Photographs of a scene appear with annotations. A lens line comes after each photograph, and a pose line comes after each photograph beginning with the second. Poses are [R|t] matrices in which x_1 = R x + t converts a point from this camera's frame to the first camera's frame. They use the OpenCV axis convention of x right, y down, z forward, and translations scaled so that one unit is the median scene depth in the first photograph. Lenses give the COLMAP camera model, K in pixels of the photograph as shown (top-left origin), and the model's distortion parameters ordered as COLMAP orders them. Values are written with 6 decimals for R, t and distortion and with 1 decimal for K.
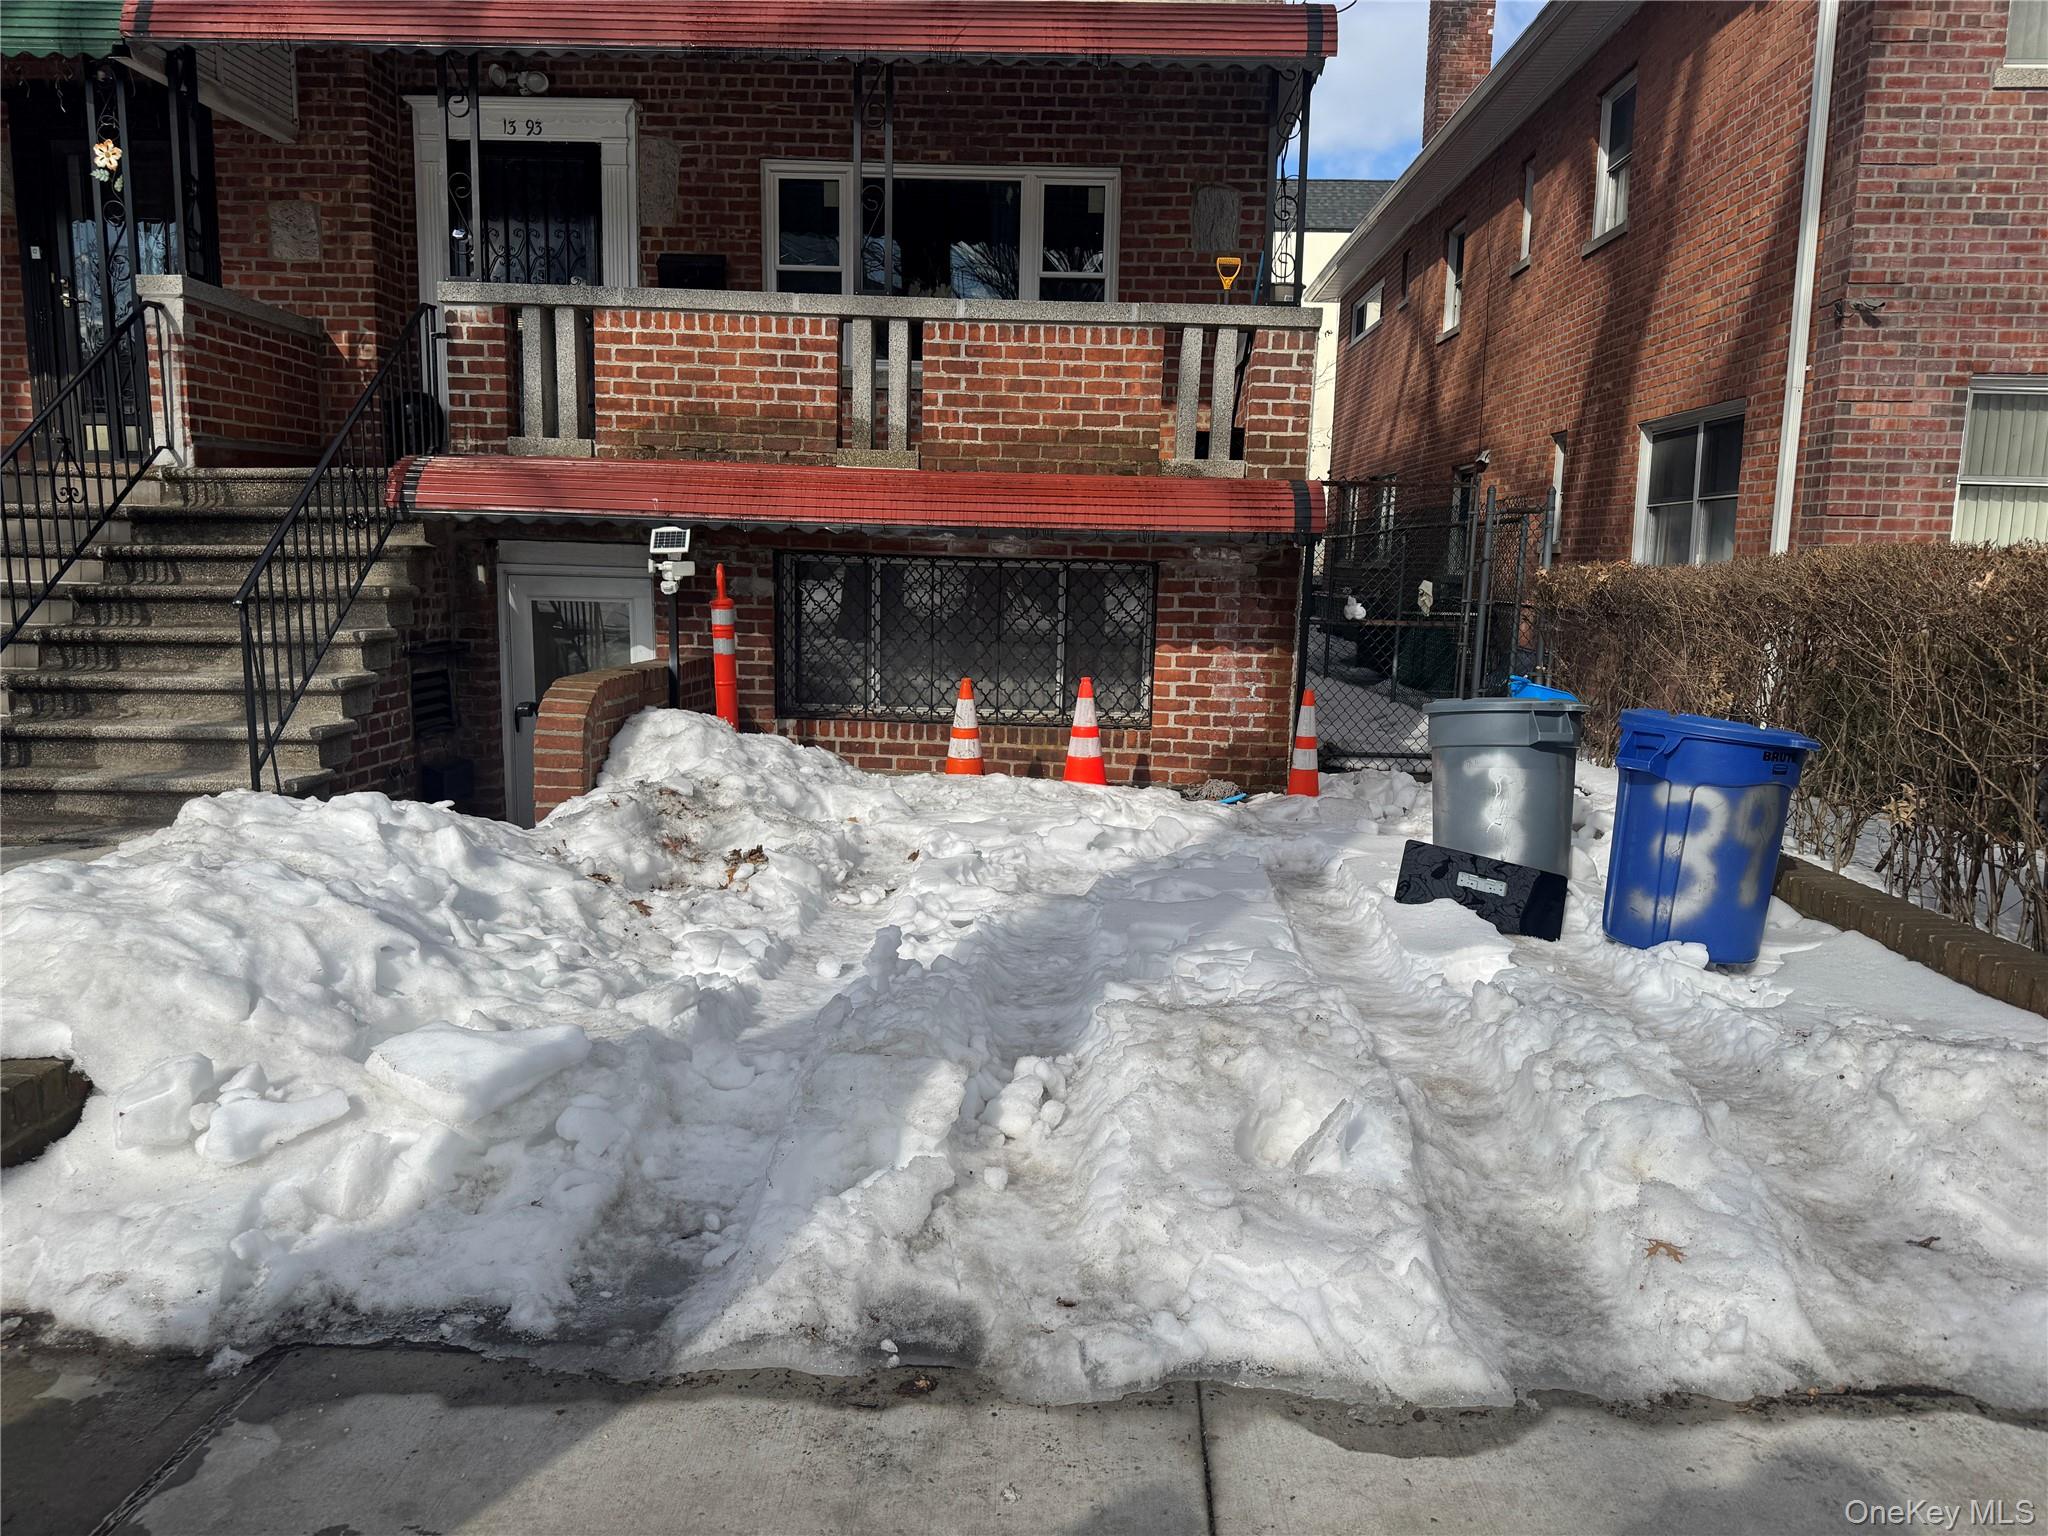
lens RADIAL K [[1434.2, 0, 1033.0], [0, 1434.2, 768.1], [0, 0, 1]] dist [0.143167, -0.265736]
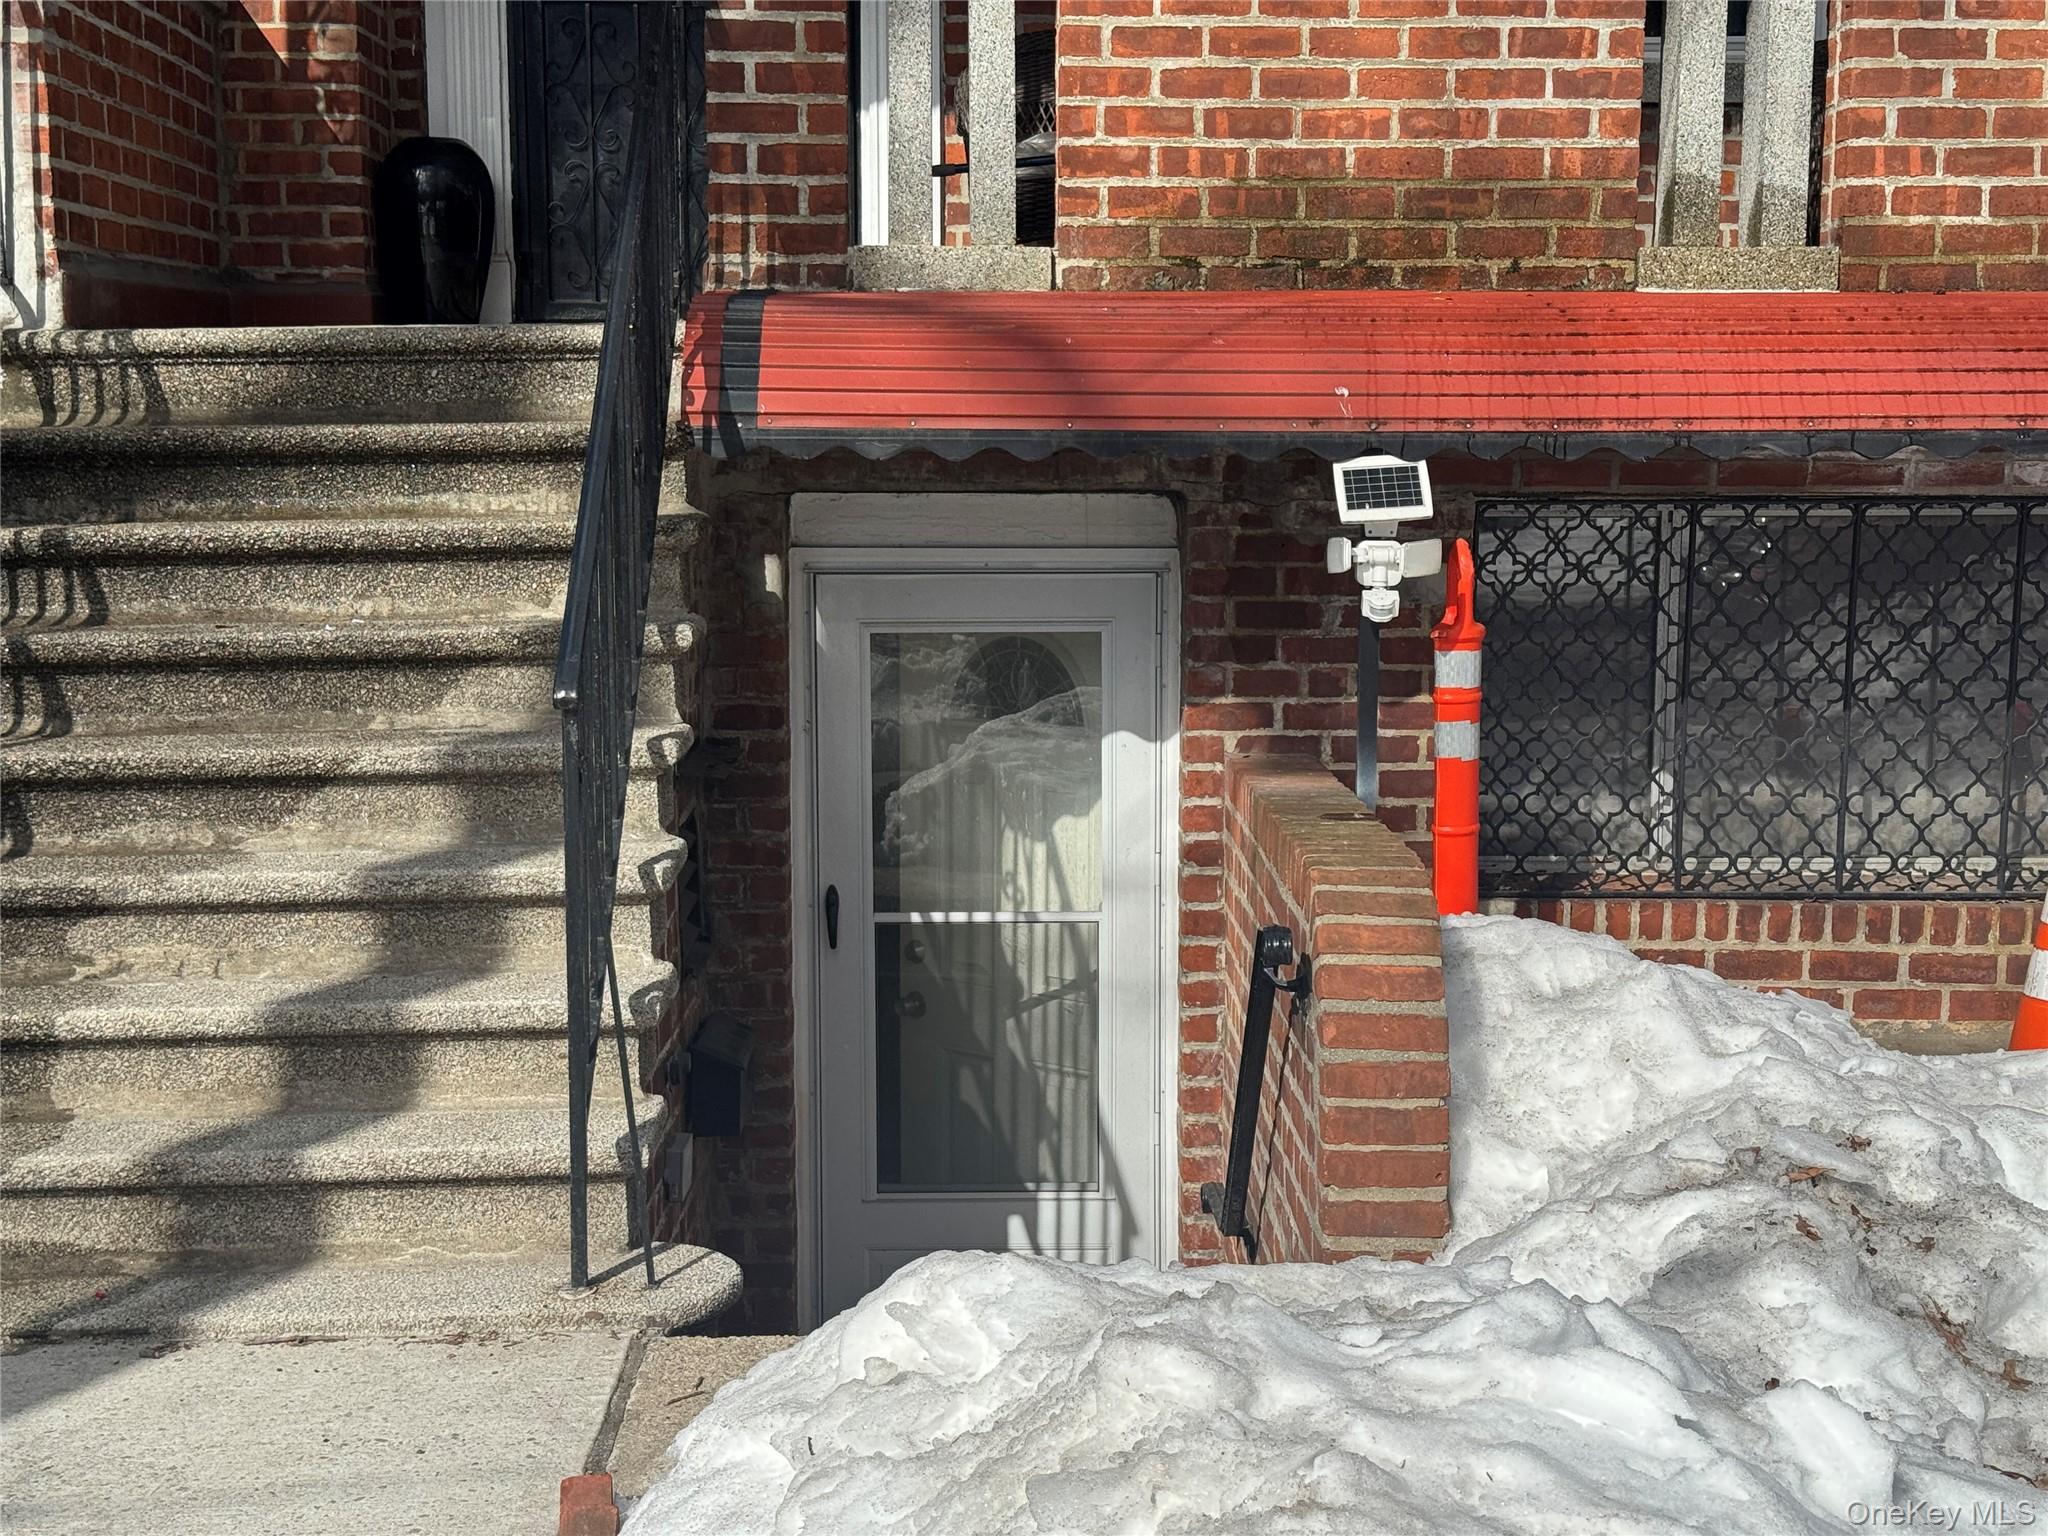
lens RADIAL K [[3016.6, 0, 1150.9], [0, 3016.6, 740.0], [0, 0, 1]] dist [0.390424, -1.466003]
pose [[0.998773, -0.027480, 0.041197, -0.316039], [0.029420, 0.998449, -0.047270, -0.043092], [-0.039834, 0.048424, 0.998032, 0.136777]]
